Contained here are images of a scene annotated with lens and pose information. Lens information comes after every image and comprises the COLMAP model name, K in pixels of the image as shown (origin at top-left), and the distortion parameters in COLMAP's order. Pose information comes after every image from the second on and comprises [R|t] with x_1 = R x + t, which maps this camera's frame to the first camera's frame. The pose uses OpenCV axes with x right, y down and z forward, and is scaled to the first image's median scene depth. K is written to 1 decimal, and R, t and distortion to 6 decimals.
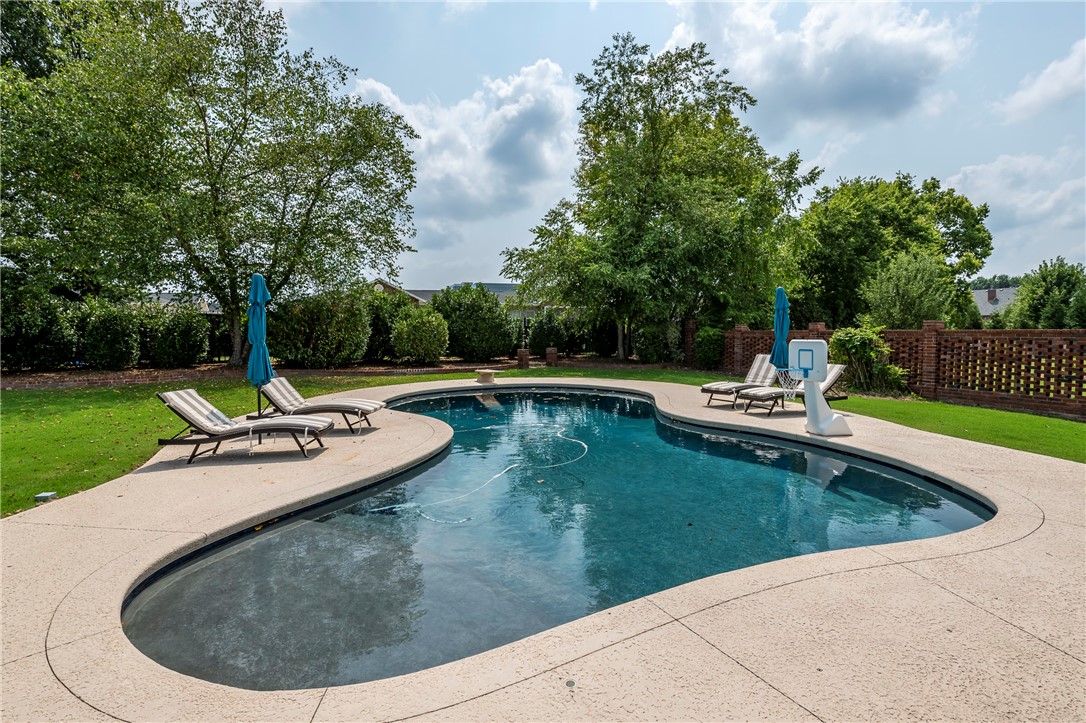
lens RADIAL K [[543.6, 0, 544.6], [0, 543.6, 340.6], [0, 0, 1]] dist [0.000861, 0.000410]
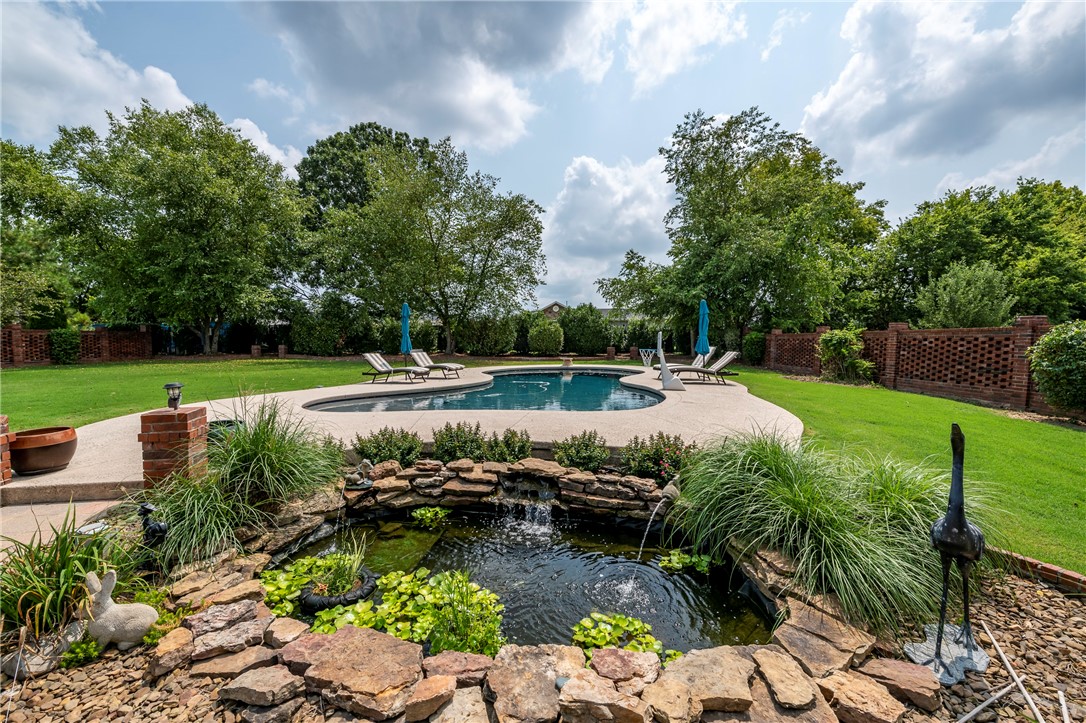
lens RADIAL K [[436.6, 0, 543.5], [0, 436.6, 363.7], [0, 0, 1]] dist [-0.009124, -0.000126]
pose [[0.898744, 0.027514, -0.437609, 0.318394], [-0.014763, 0.999362, 0.032513, 0.024675], [0.438225, -0.022761, 0.898577, -0.140629]]
